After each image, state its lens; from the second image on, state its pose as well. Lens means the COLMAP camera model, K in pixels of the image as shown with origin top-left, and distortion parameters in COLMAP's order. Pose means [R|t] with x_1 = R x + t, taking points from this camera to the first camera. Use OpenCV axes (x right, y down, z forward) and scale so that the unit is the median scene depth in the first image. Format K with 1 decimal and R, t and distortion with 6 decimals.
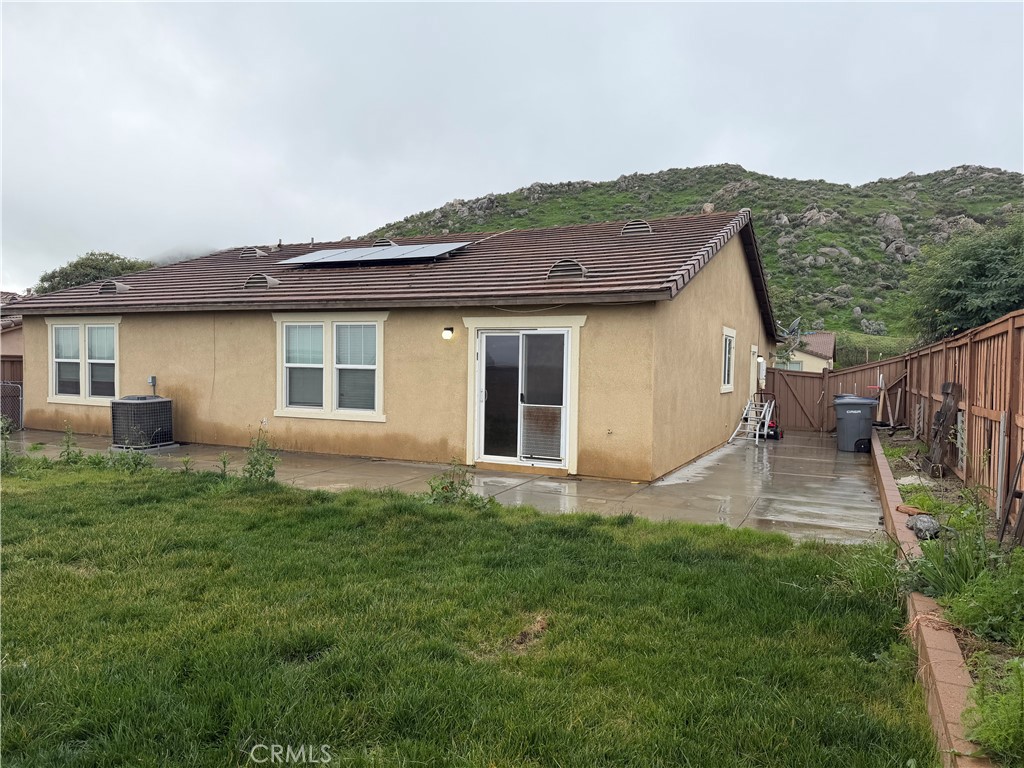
lens RADIAL K [[723.0, 0, 513.6], [0, 723.0, 392.0], [0, 0, 1]] dist [0.046185, -0.037141]
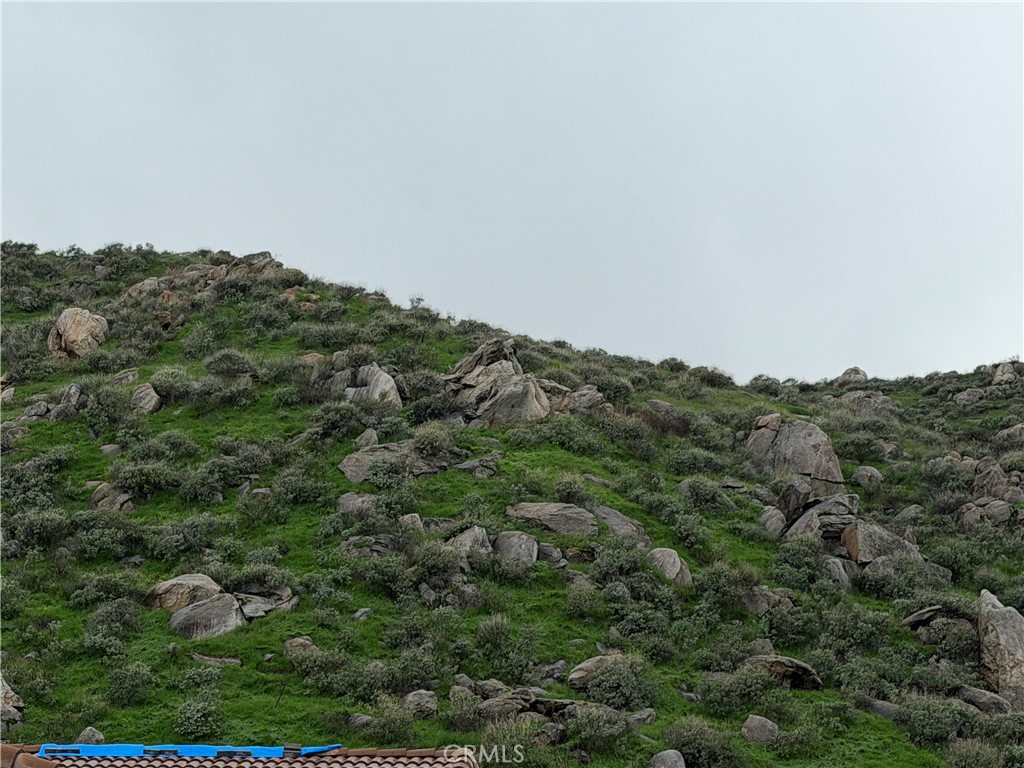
lens RADIAL K [[2499.2, 0, 511.2], [0, 2499.2, 384.0], [0, 0, 1]] dist [0.037956, 0.000000]
pose [[0.935392, 0.107408, 0.336907, 0.160040], [-0.001229, 0.953735, -0.300646, -0.004081], [-0.353612, 0.280808, 0.892248, 0.317403]]
